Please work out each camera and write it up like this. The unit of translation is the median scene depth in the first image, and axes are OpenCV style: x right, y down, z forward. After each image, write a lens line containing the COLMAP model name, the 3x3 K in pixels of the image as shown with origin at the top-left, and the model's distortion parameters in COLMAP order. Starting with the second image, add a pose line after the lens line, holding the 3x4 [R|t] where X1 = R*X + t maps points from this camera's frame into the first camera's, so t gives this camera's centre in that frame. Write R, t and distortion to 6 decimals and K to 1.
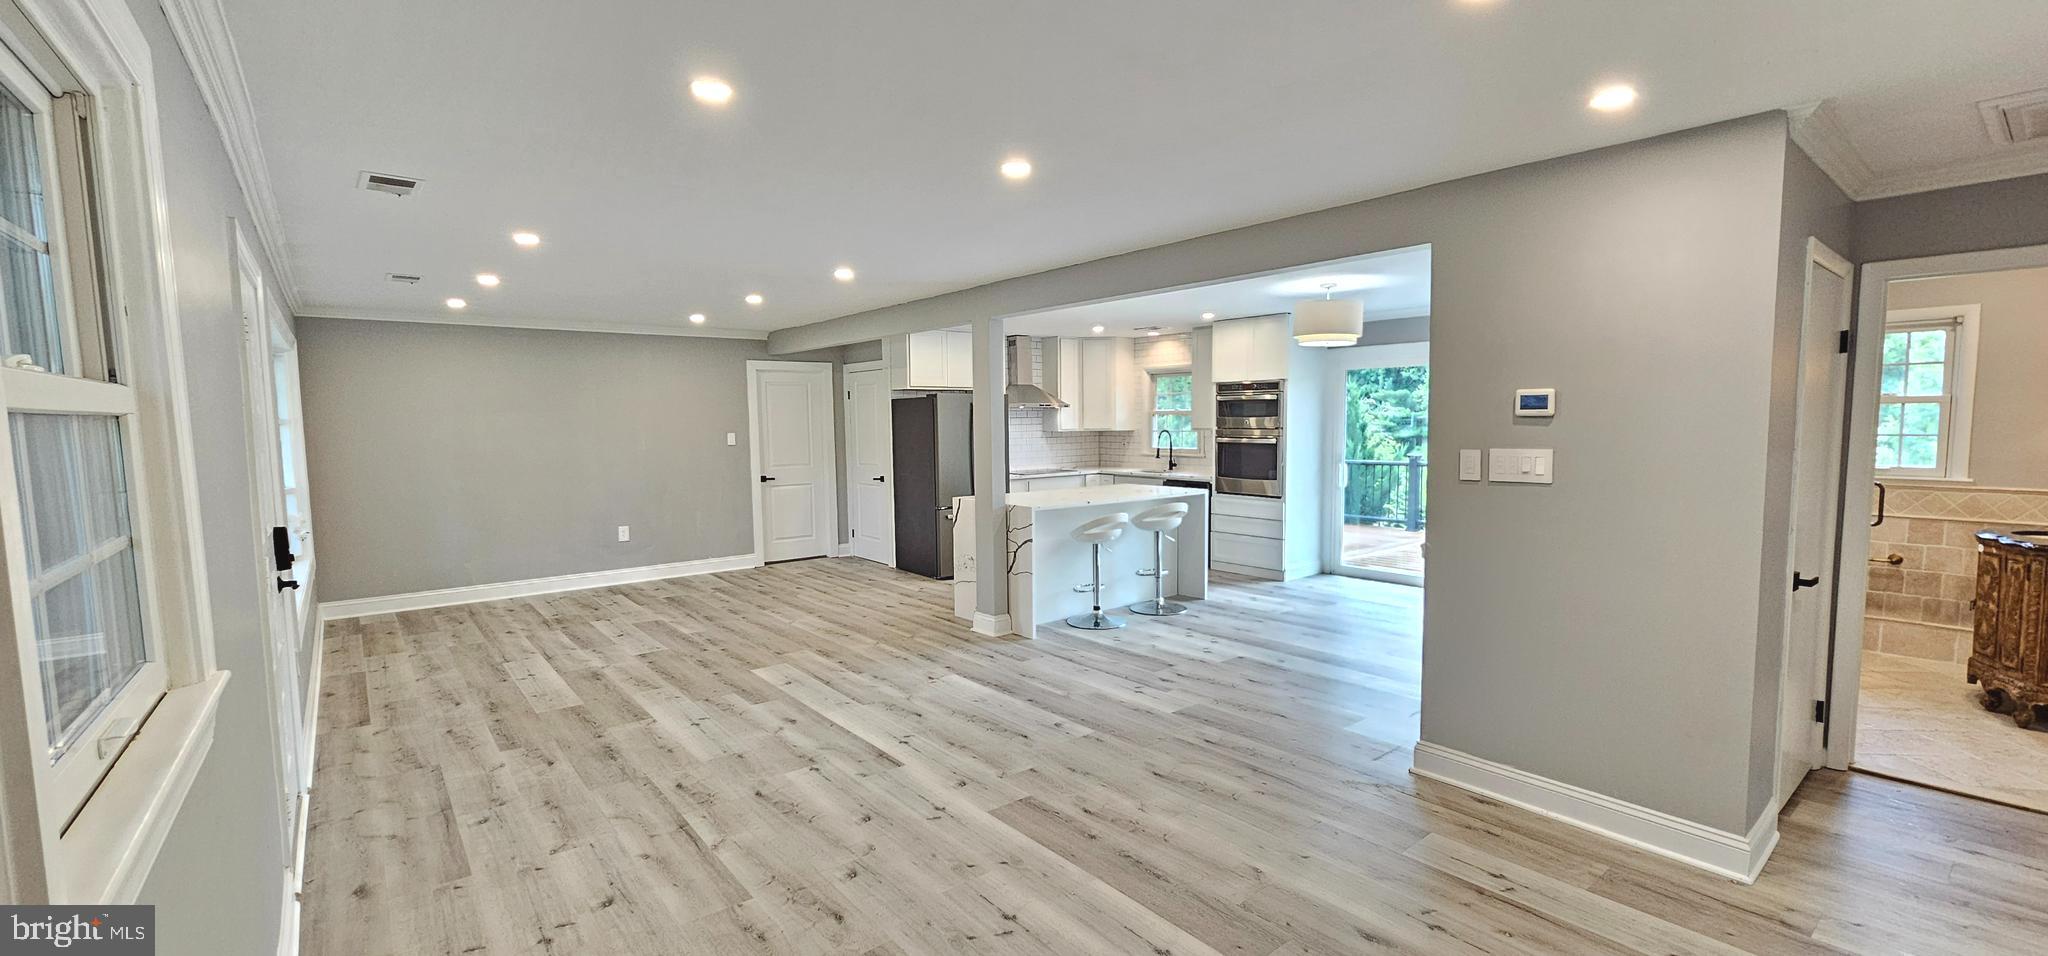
lens RADIAL K [[837.2, 0, 1029.8], [0, 837.2, 494.3], [0, 0, 1]] dist [-0.000373, 0.000598]
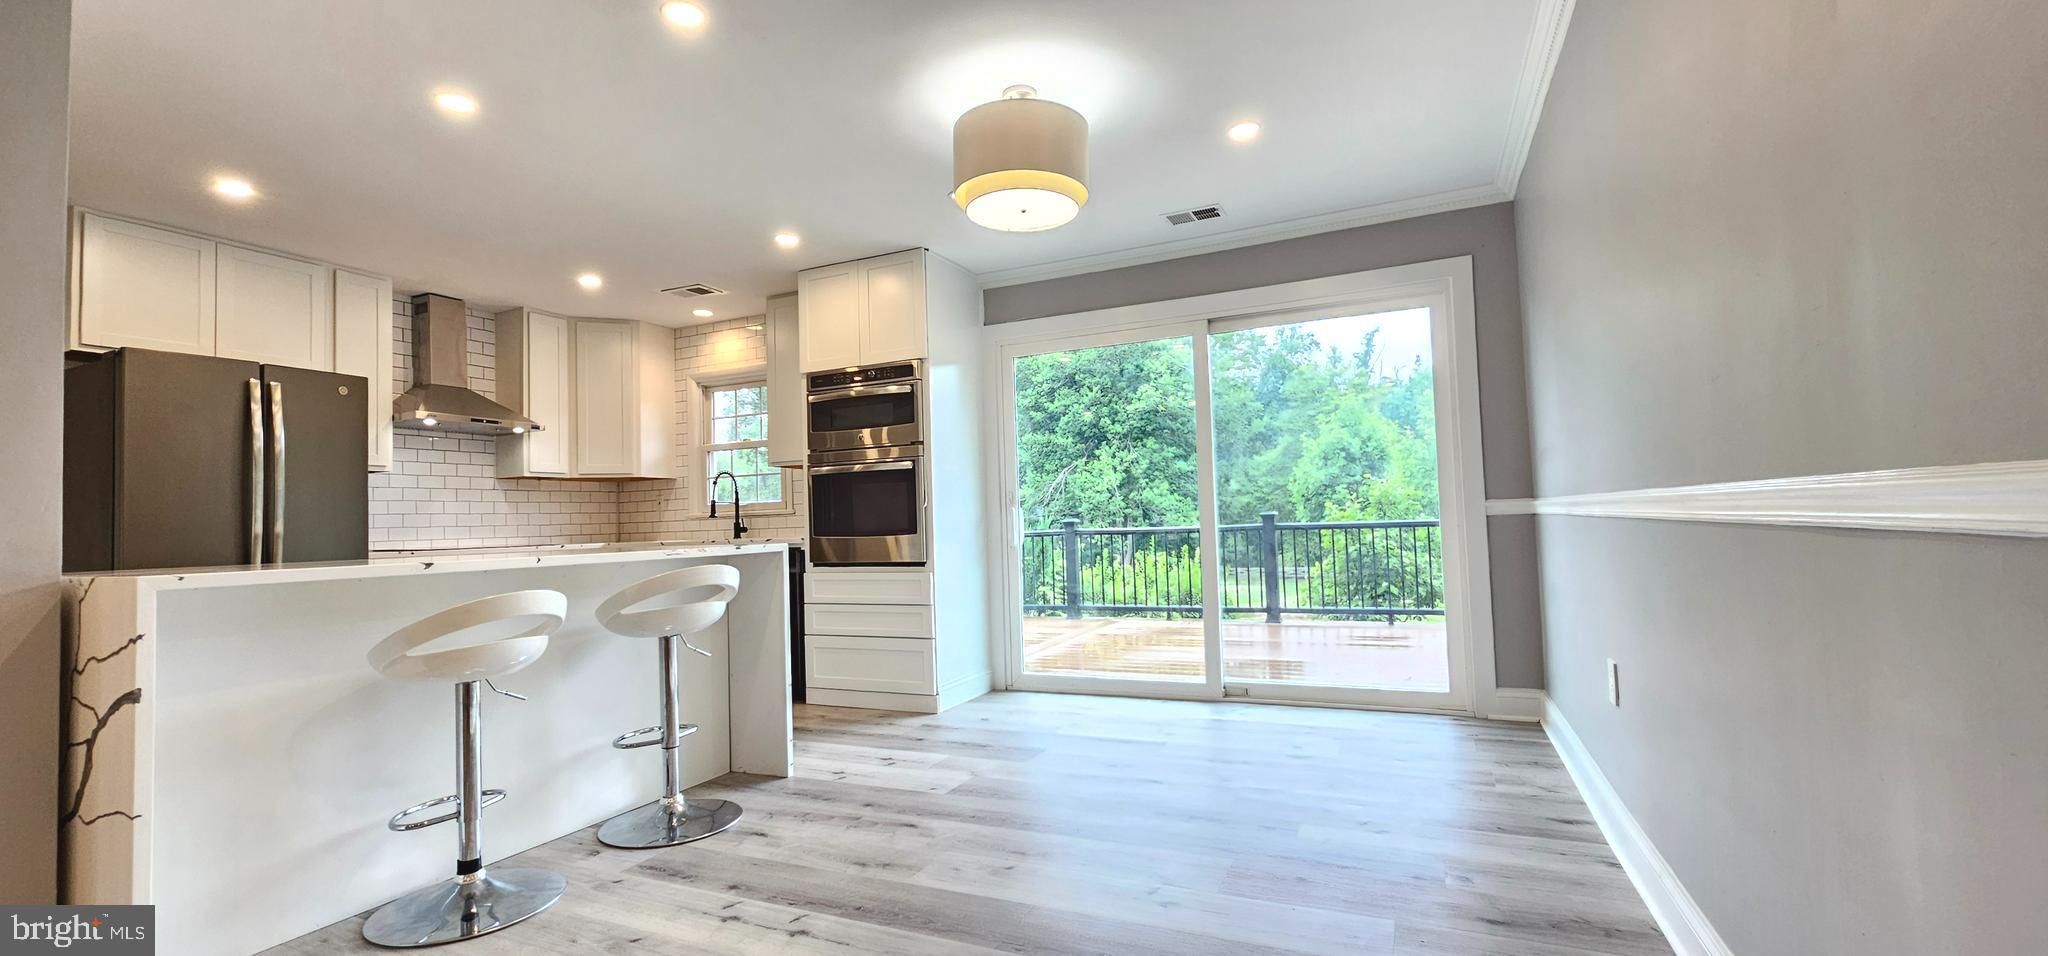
lens RADIAL K [[837.2, 0, 1022.5], [0, 837.2, 489.6], [0, 0, 1]] dist [-0.000373, 0.000598]
pose [[0.900893, -0.000986, 0.434040, 0.157166], [0.062184, 0.989975, -0.126821, 0.042551], [-0.429564, 0.141242, 0.891922, 0.636423]]
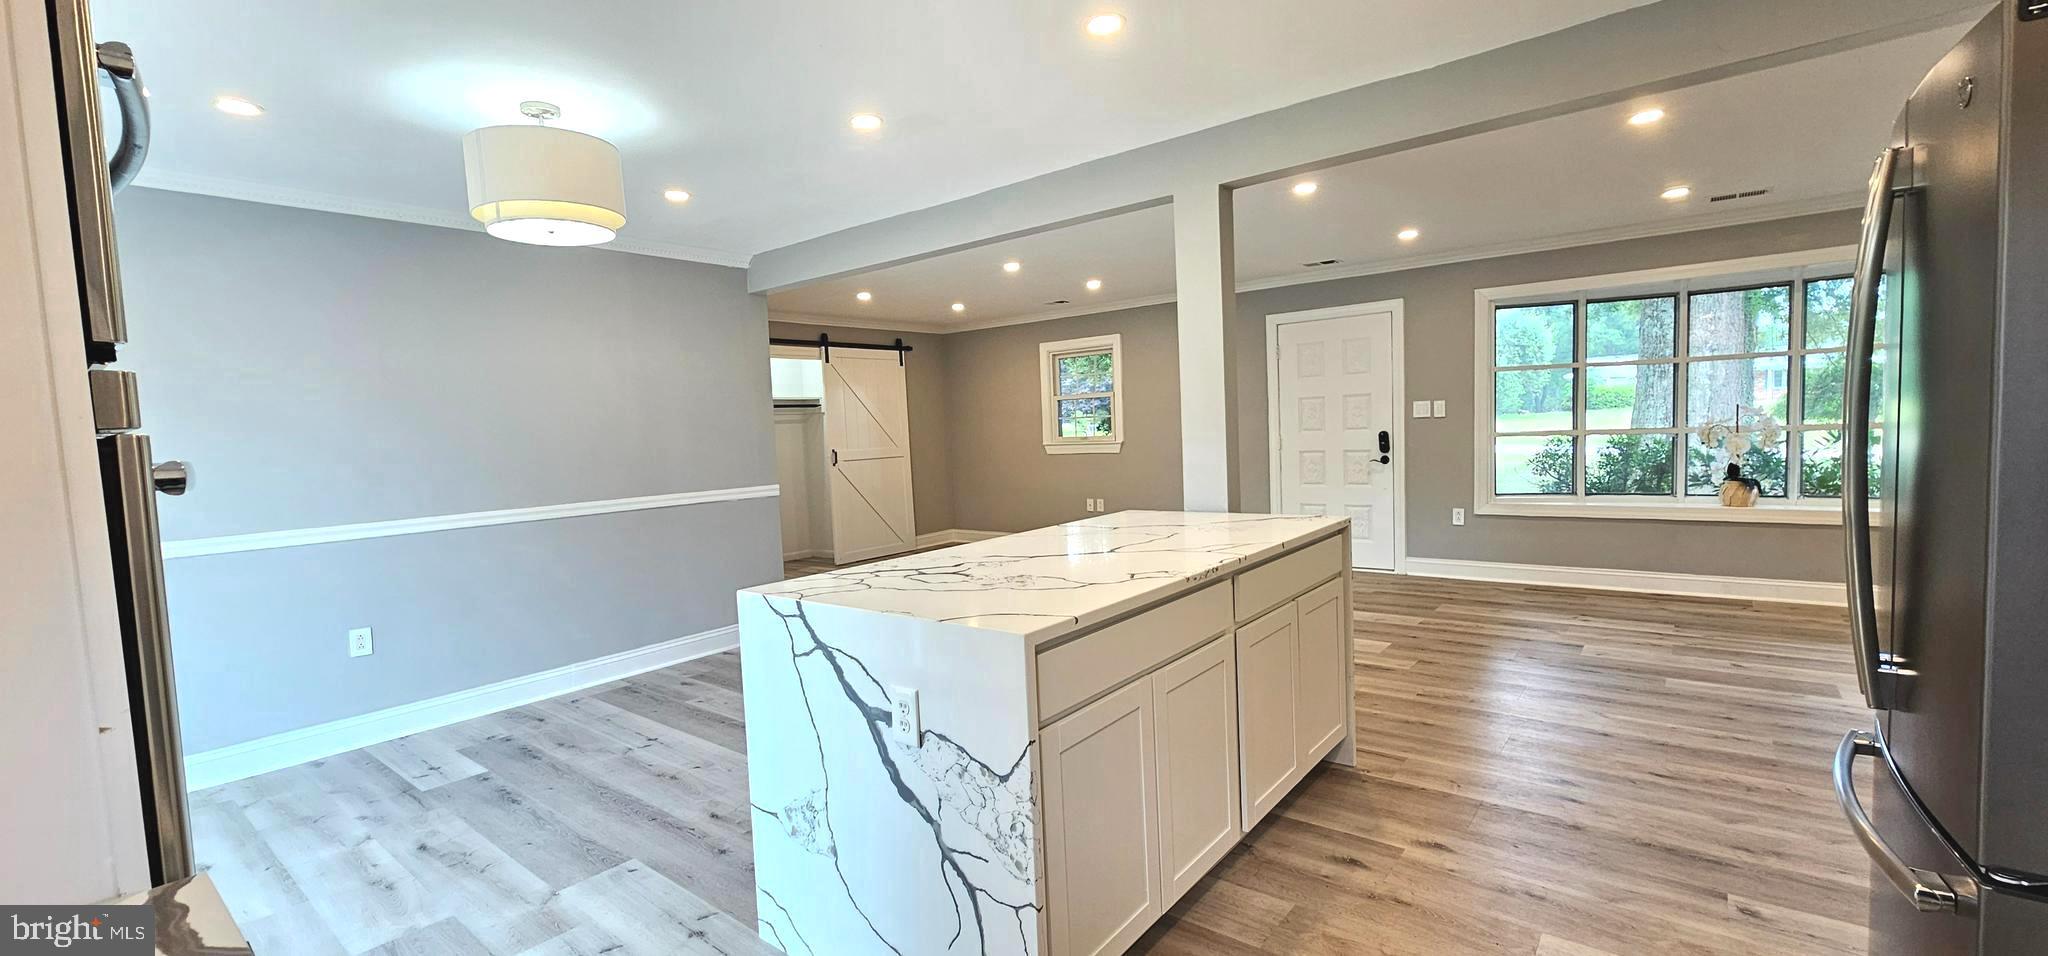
lens RADIAL K [[837.2, 0, 1028.5], [0, 837.2, 477.1], [0, 0, 1]] dist [-0.000373, 0.000598]
pose [[-0.976251, 0.068553, -0.205512, 0.211605], [0.037041, 0.987465, 0.153431, -0.113421], [0.213454, 0.142175, -0.966552, 1.655772]]
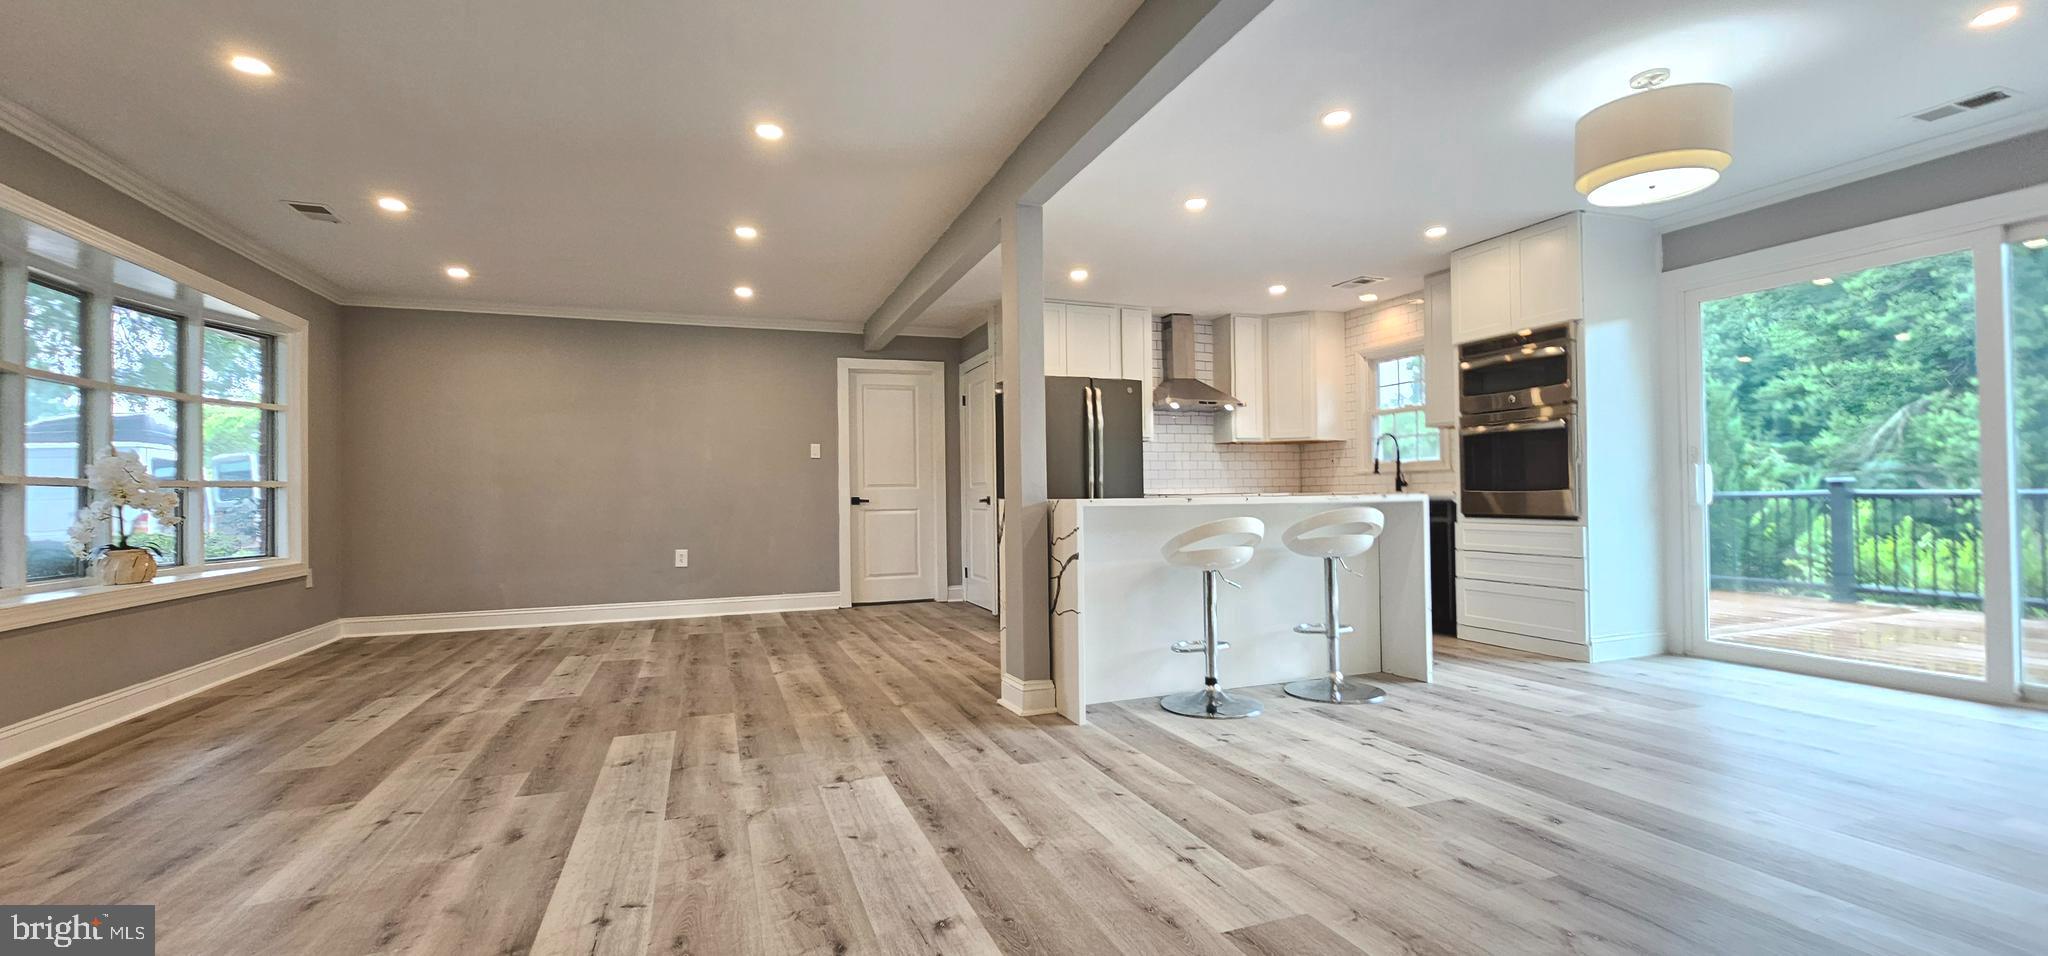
lens RADIAL K [[837.2, 0, 1024.6], [0, 837.2, 486.3], [0, 0, 1]] dist [-0.000373, 0.000598]
pose [[0.947861, -0.005886, -0.318629, 0.164640], [-0.025459, 0.995235, -0.094120, 0.065657], [0.317664, 0.097324, 0.943195, 0.439704]]
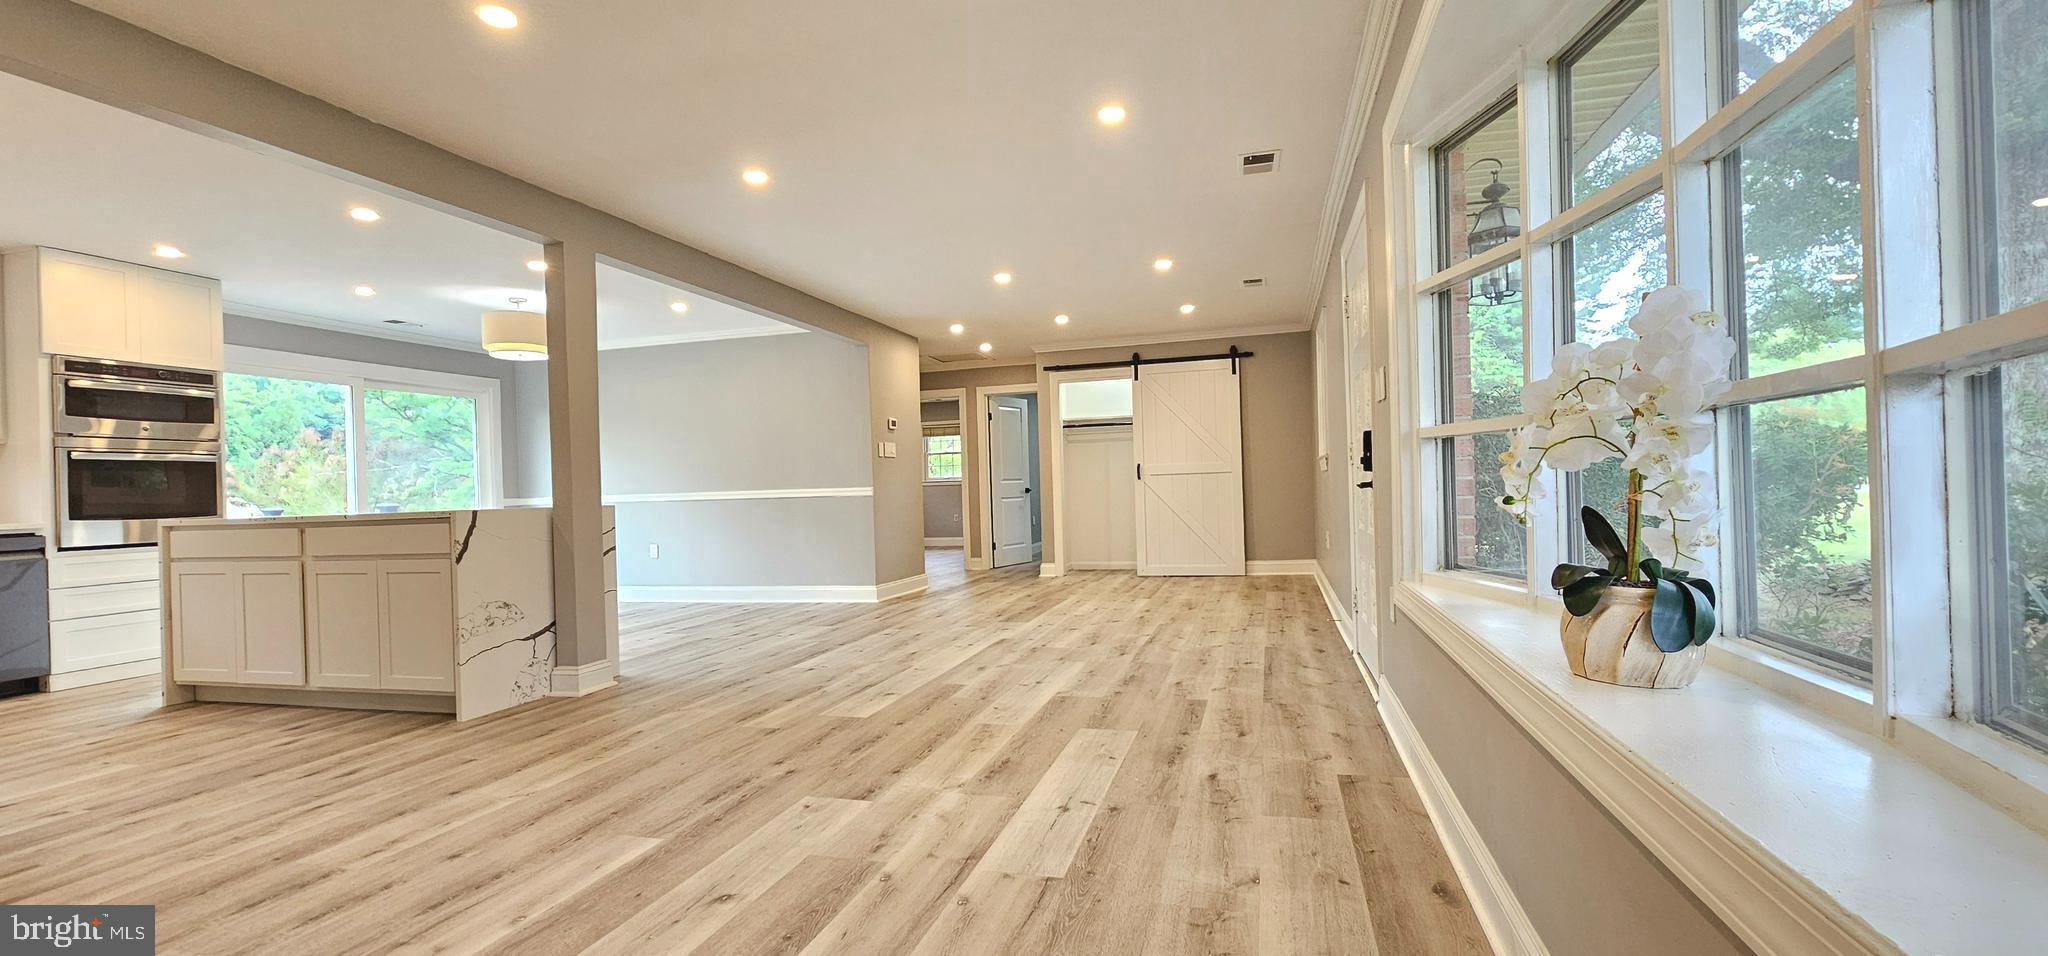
lens RADIAL K [[837.2, 0, 1037.0], [0, 837.2, 502.5], [0, 0, 1]] dist [-0.000373, 0.000598]
pose [[-0.575896, 0.017481, 0.817336, -0.911325], [0.113133, 0.991856, 0.058500, 0.012257], [-0.809657, 0.126158, -0.573184, 1.176161]]
